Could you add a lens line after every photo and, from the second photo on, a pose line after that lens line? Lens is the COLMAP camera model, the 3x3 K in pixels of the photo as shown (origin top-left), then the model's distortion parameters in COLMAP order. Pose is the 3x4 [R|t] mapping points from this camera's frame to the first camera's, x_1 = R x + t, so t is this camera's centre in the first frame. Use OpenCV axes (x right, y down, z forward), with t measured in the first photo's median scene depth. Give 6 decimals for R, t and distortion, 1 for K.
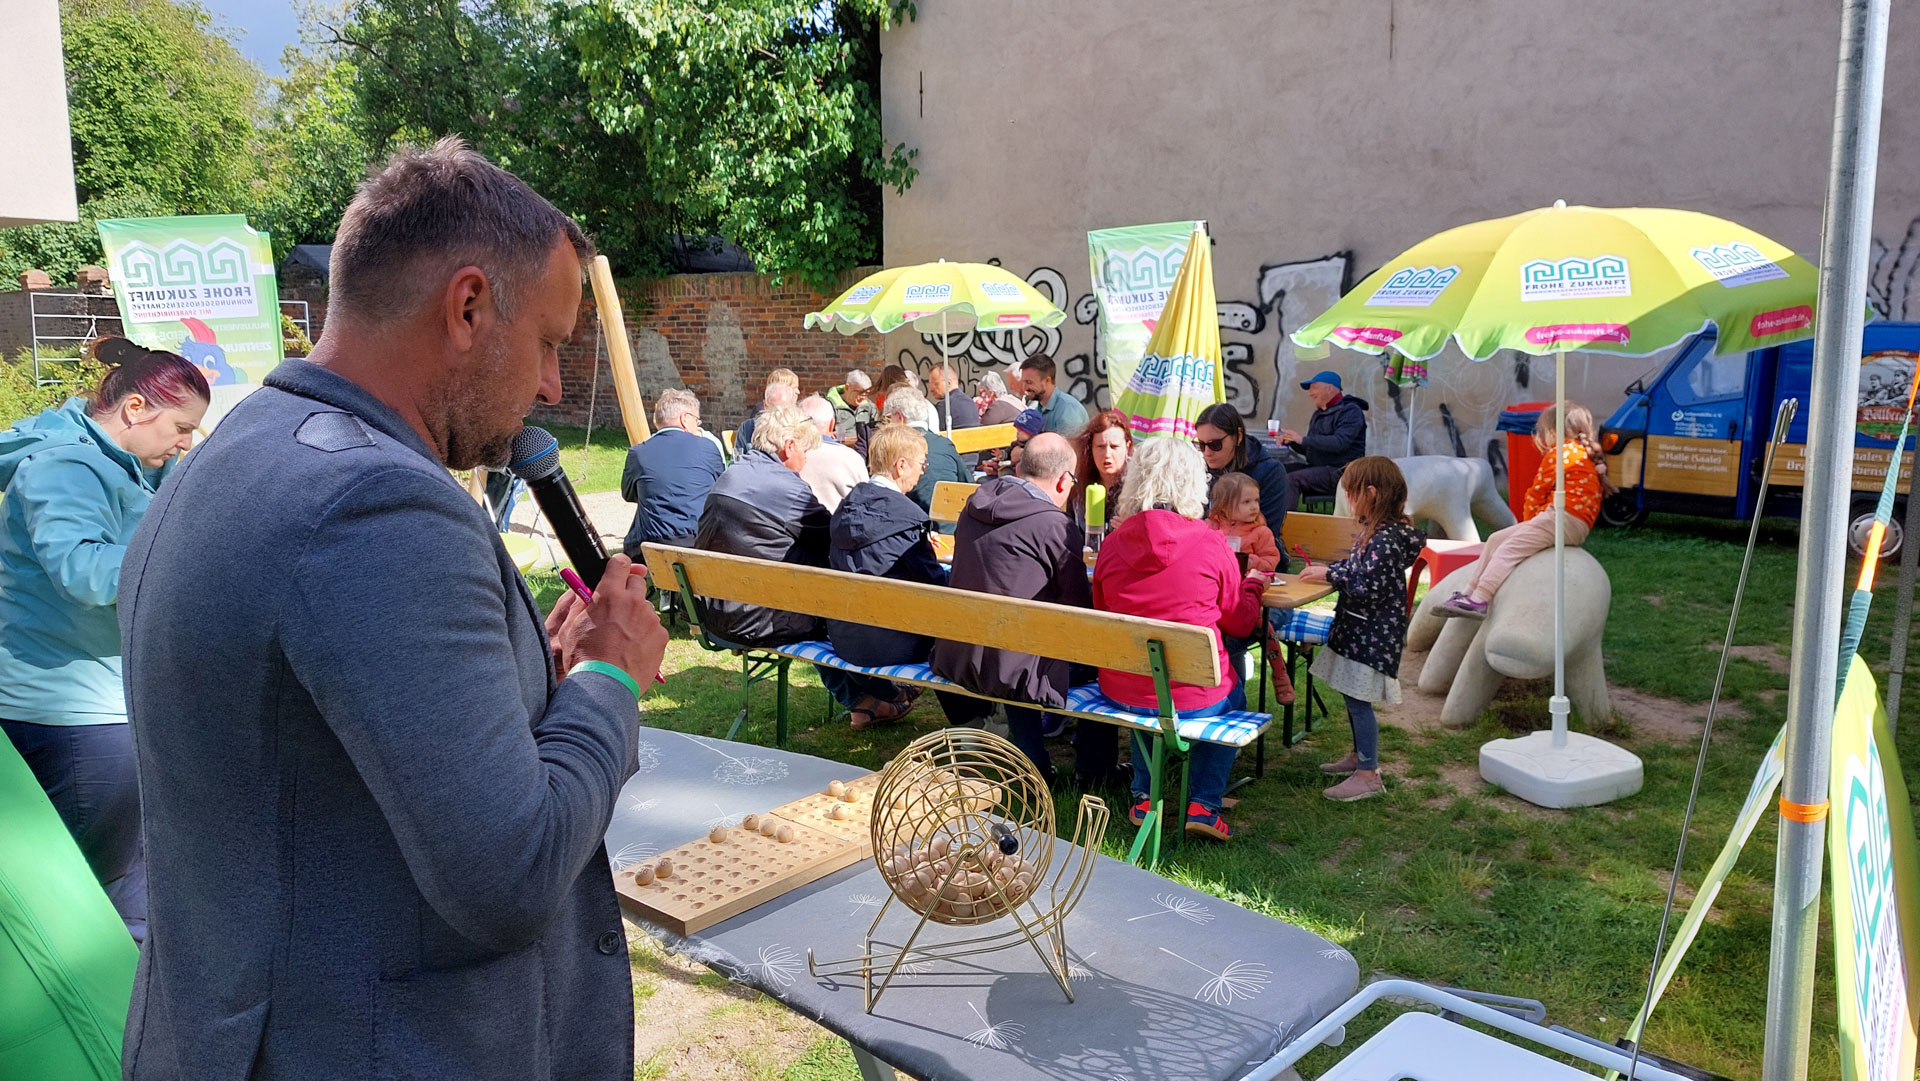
lens RADIAL K [[1321.7, 0, 970.5], [0, 1321.7, 545.9], [0, 0, 1]] dist [0.037073, -0.050287]
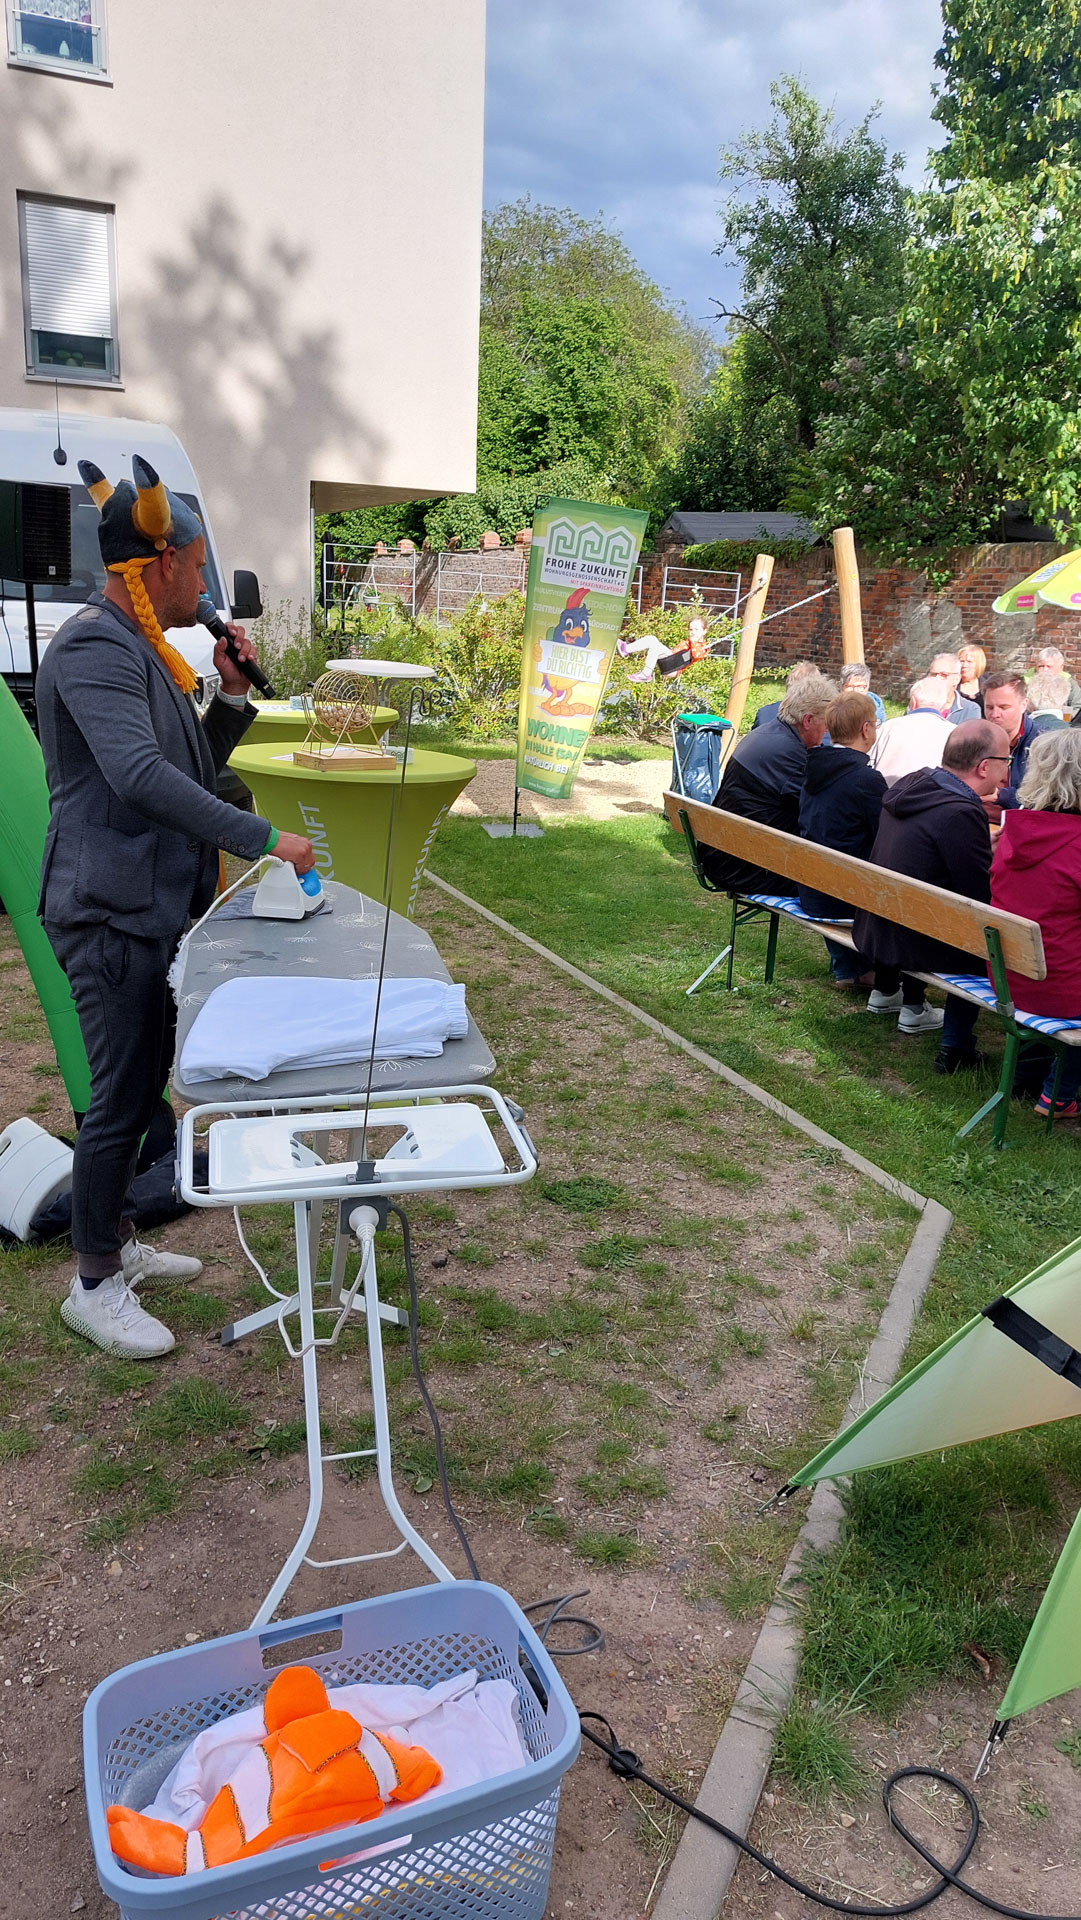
lens RADIAL K [[1321.7, 0, 545.1], [0, 1321.7, 979.8], [0, 0, 1]] dist [0.037073, -0.050287]
pose [[0.830386, 0.185492, -0.525406, 0.120267], [-0.121213, 0.980514, 0.154592, -0.002535], [0.543844, -0.064685, 0.836690, -0.024887]]
